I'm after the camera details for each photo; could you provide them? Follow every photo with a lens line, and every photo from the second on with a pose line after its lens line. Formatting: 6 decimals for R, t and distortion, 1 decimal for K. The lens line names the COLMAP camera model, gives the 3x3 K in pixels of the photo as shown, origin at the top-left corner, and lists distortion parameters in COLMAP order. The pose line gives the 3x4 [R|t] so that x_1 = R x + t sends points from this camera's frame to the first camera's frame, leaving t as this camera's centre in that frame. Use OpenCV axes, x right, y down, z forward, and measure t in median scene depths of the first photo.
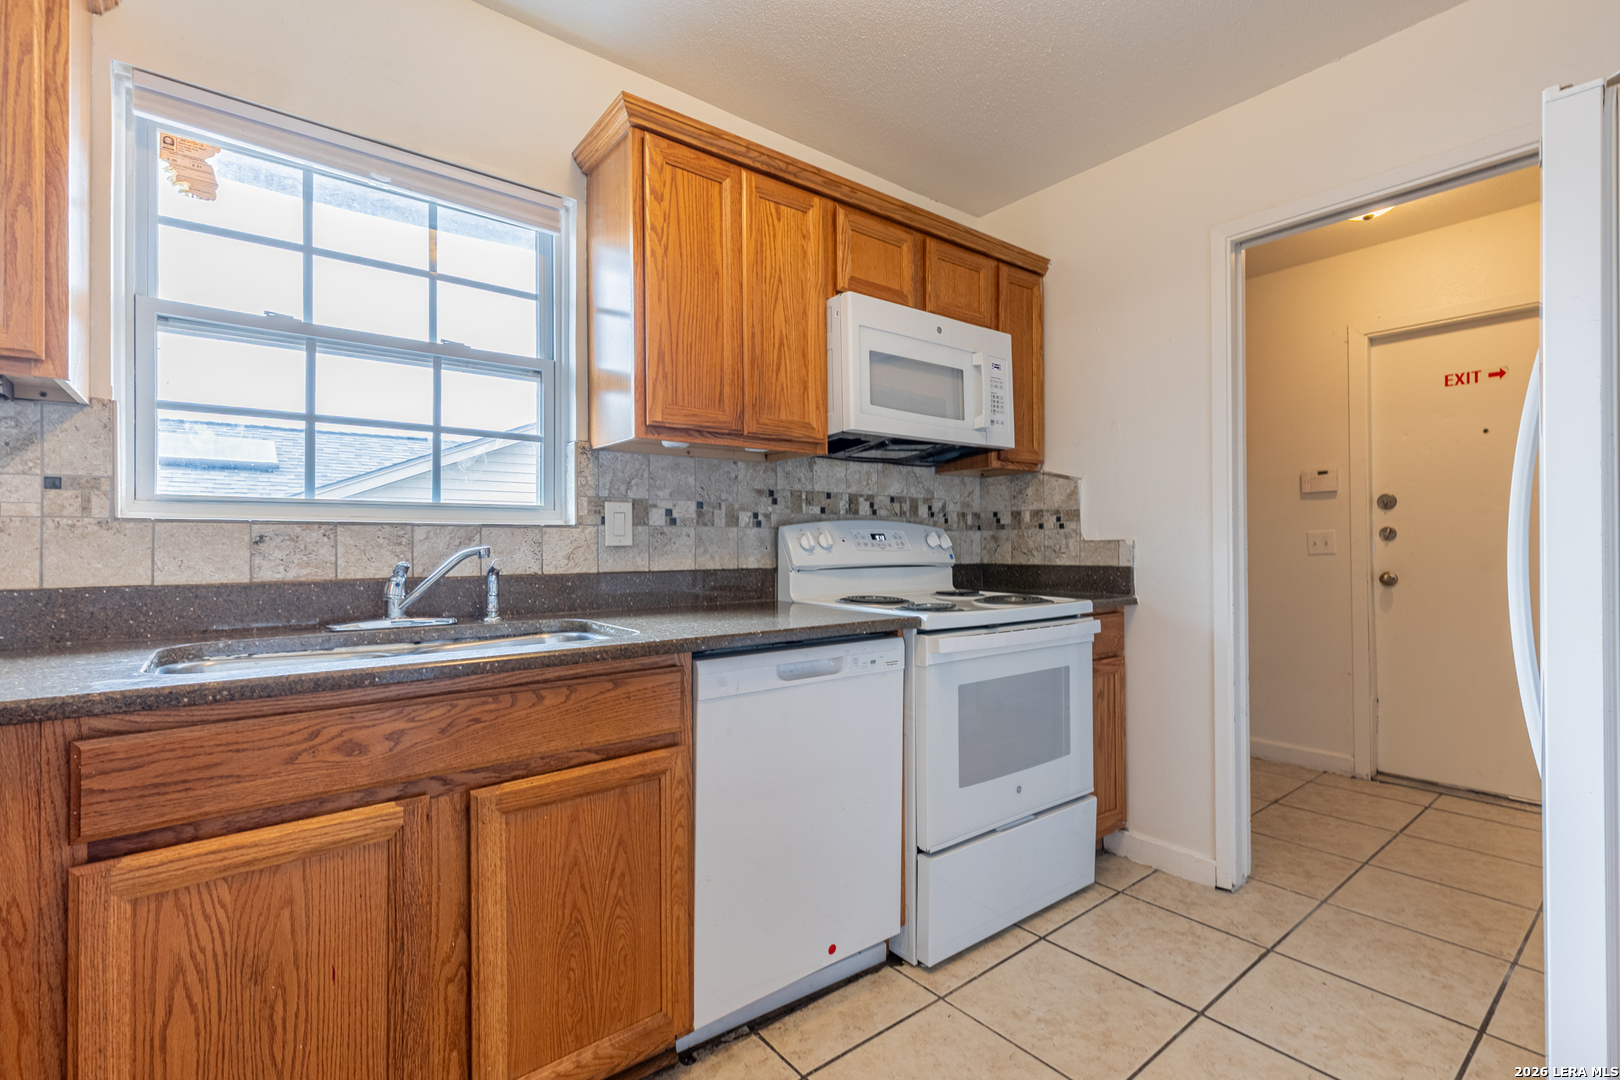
lens RADIAL K [[728.2, 0, 811.3], [0, 728.2, 532.8], [0, 0, 1]] dist [0.007944, -0.000715]
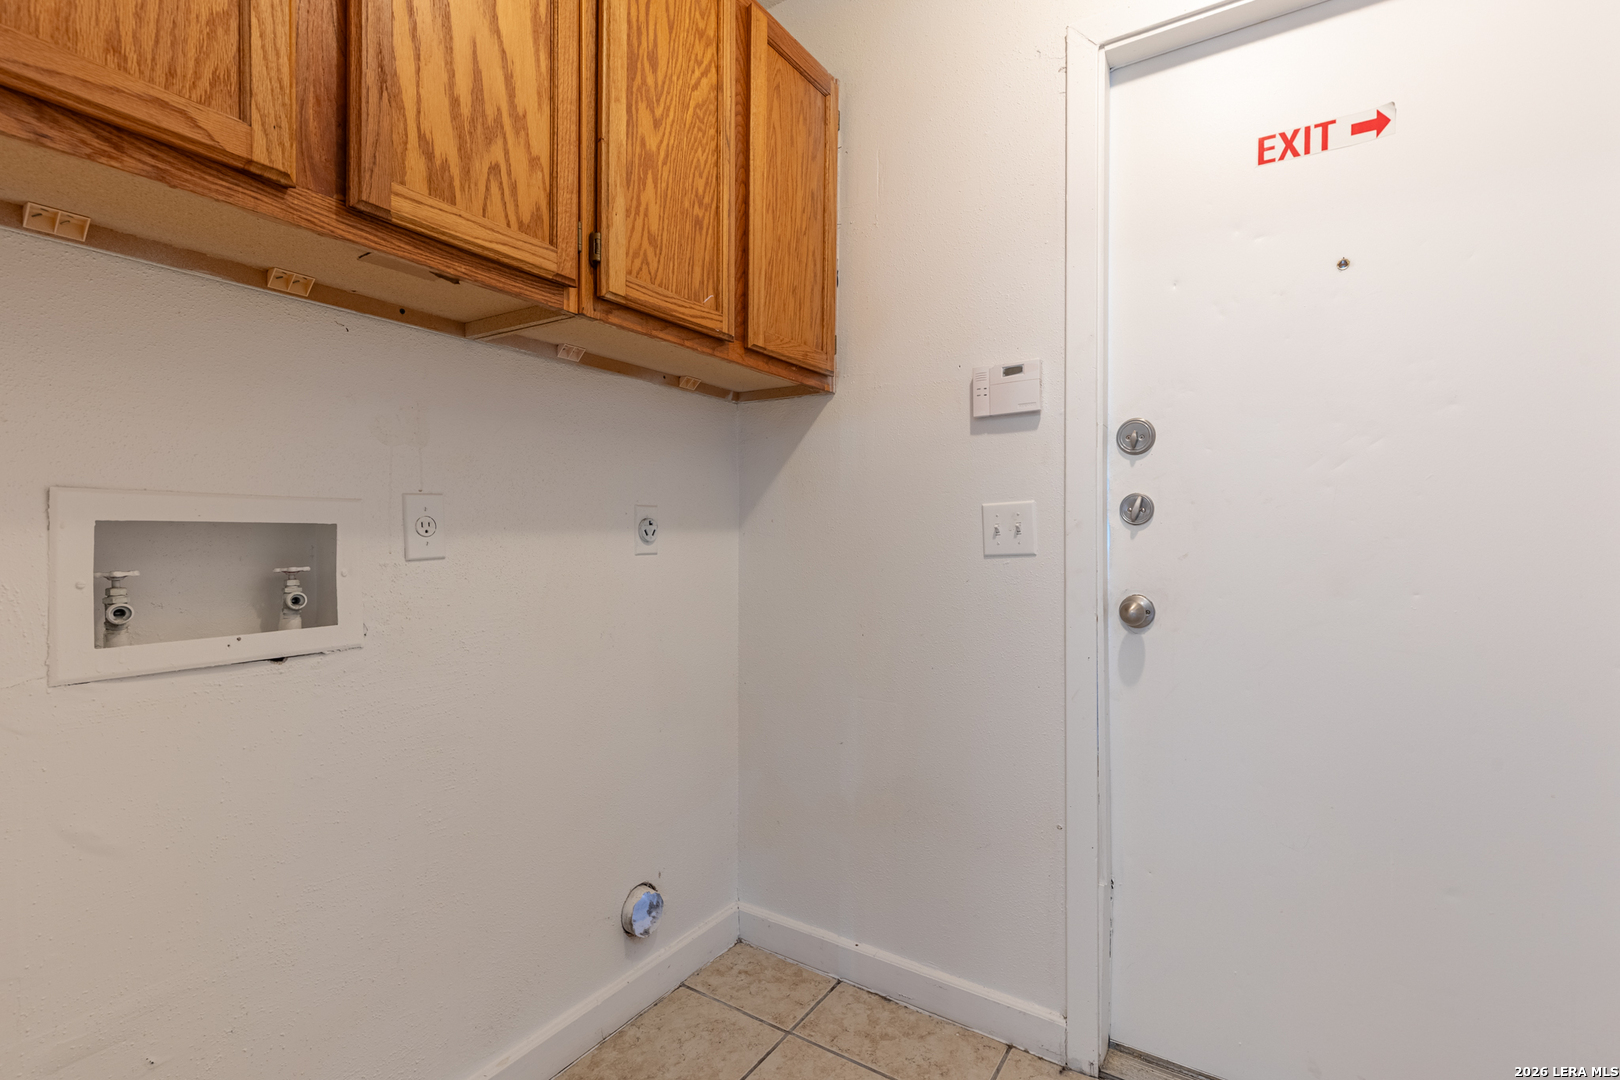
lens RADIAL K [[728.2, 0, 804.9], [0, 728.2, 529.8], [0, 0, 1]] dist [0.007944, -0.000715]
pose [[0.957246, 0.001797, 0.289268, 0.712458], [-0.007068, 0.999827, 0.017178, 0.011115], [-0.289188, -0.018489, 0.957094, 0.967055]]
